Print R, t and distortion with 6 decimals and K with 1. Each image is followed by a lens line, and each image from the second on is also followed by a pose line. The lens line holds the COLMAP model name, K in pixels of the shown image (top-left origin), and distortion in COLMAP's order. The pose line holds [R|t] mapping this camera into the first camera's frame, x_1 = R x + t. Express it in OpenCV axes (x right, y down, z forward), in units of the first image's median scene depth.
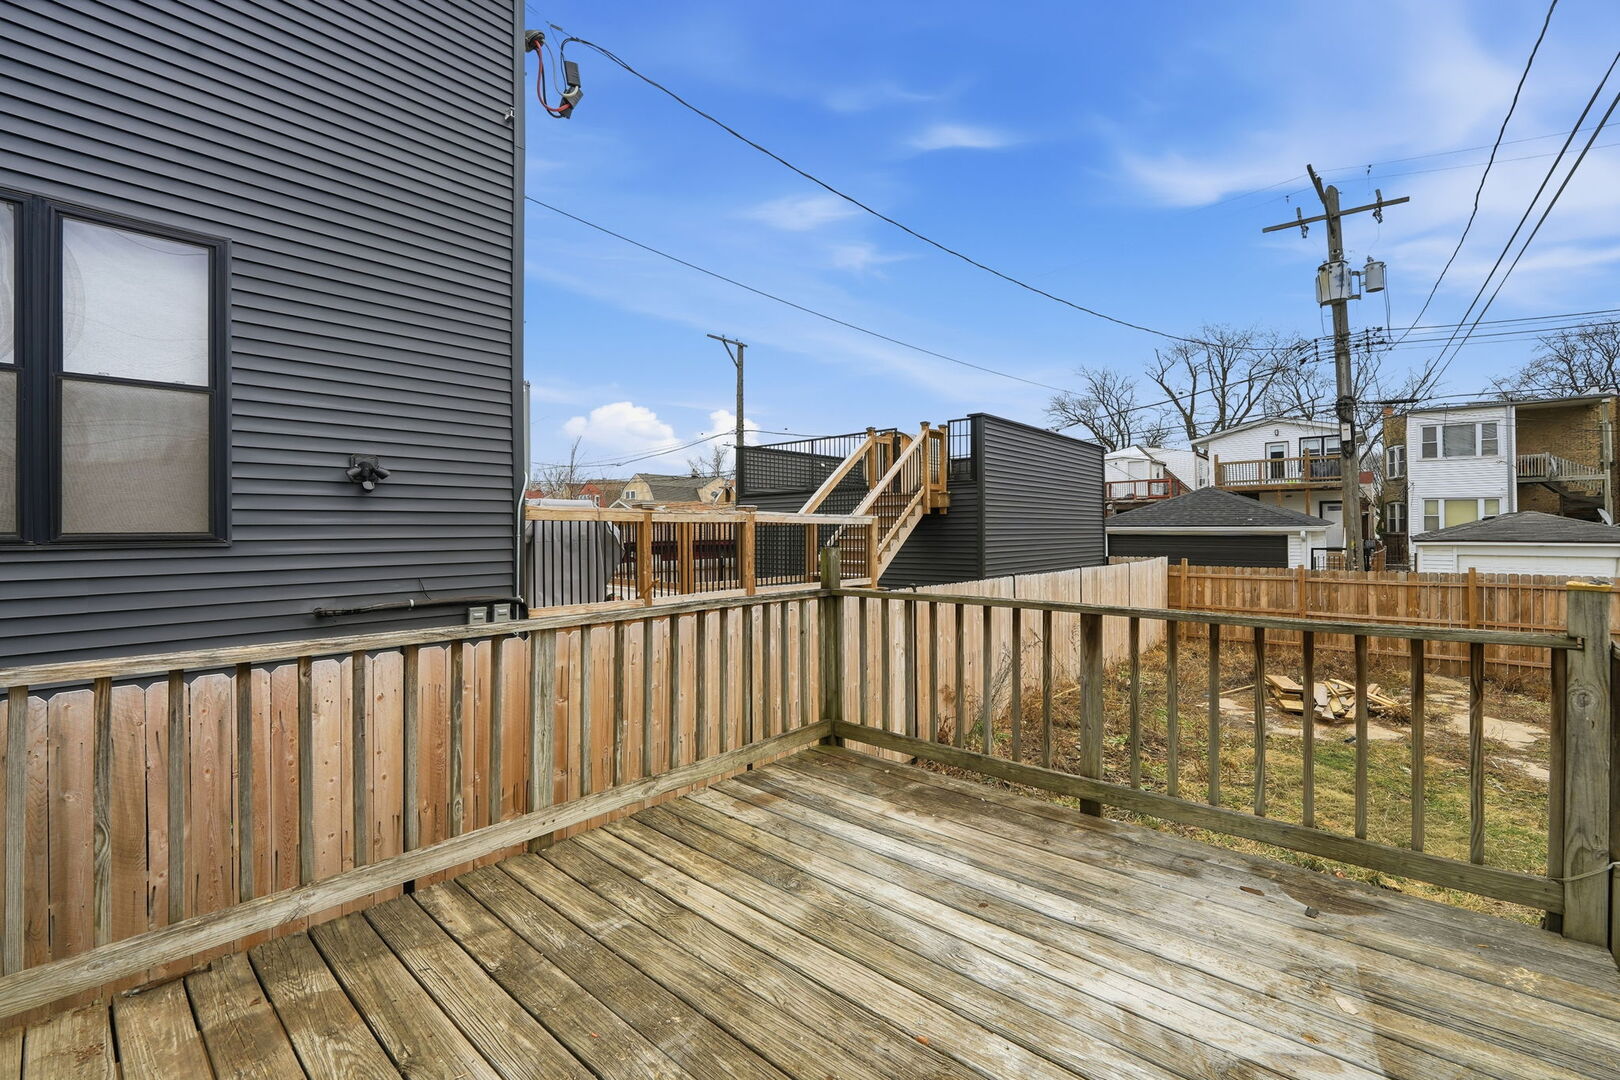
lens RADIAL K [[659.3, 0, 813.0], [0, 659.3, 531.5], [0, 0, 1]] dist [-0.008537, -0.000495]
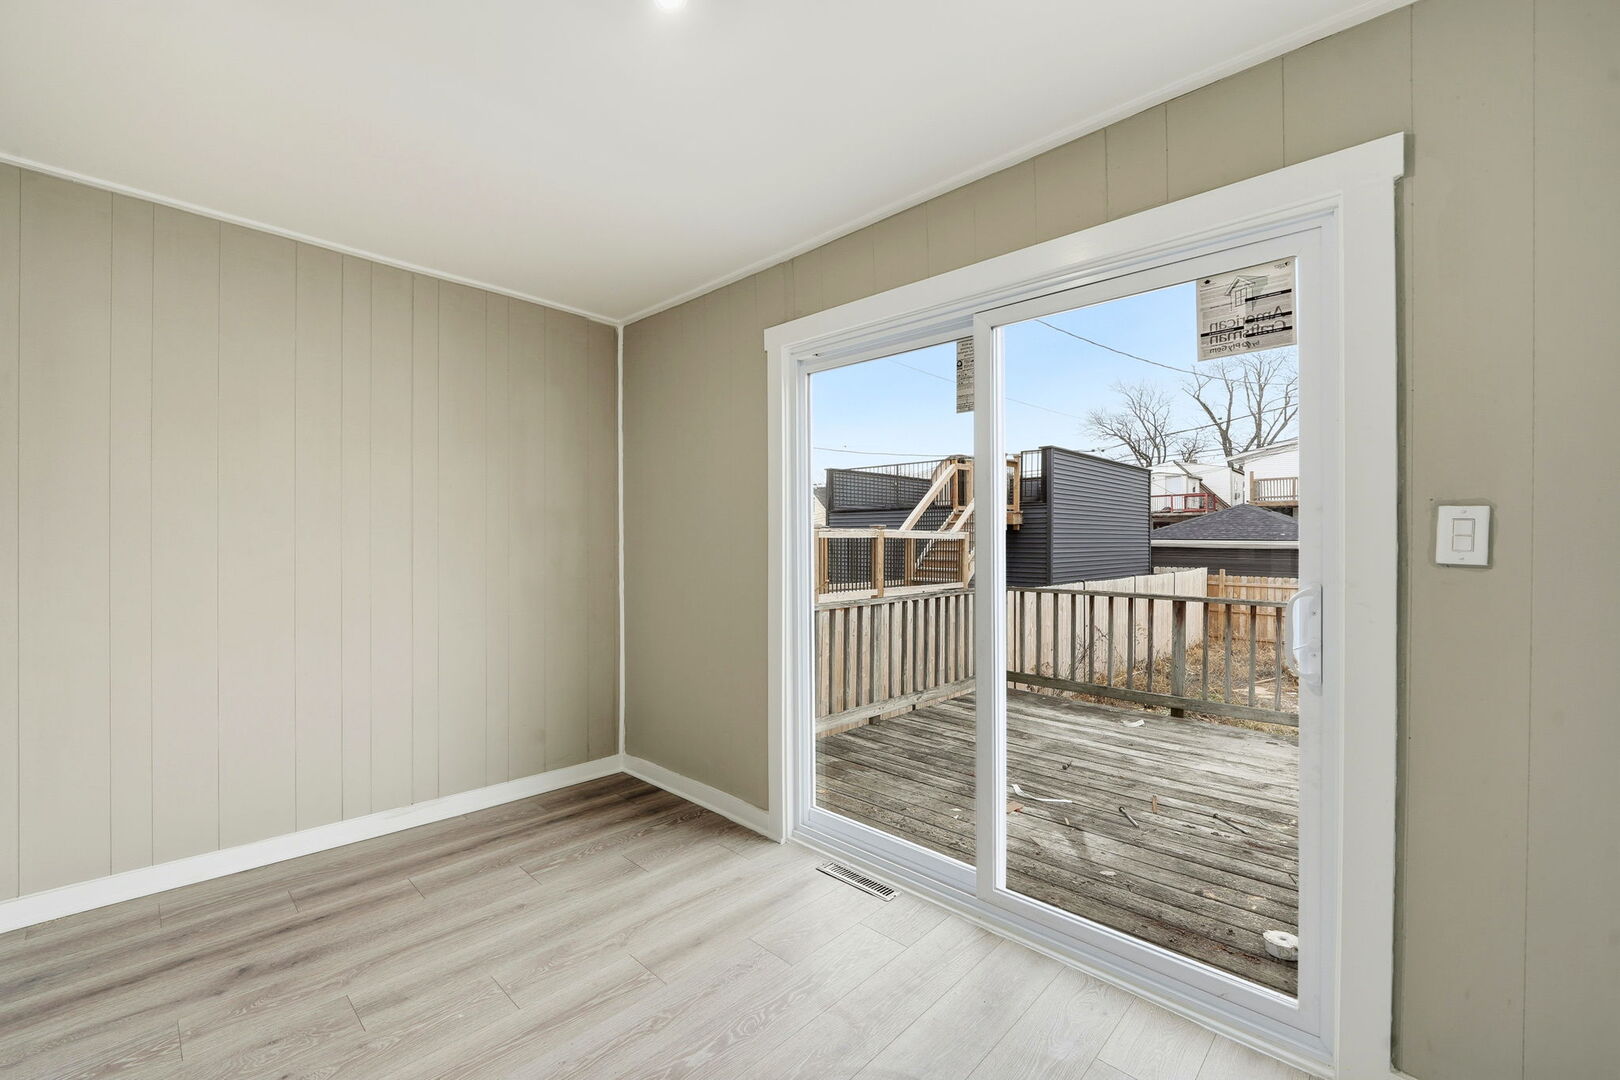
lens RADIAL K [[659.3, 0, 801.3], [0, 659.3, 546.8], [0, 0, 1]] dist [-0.008537, -0.000495]
pose [[0.998790, 0.007774, -0.048568, -0.137142], [-0.007160, 0.999892, 0.012813, -0.008825], [0.048662, -0.012450, 0.998738, -0.216809]]
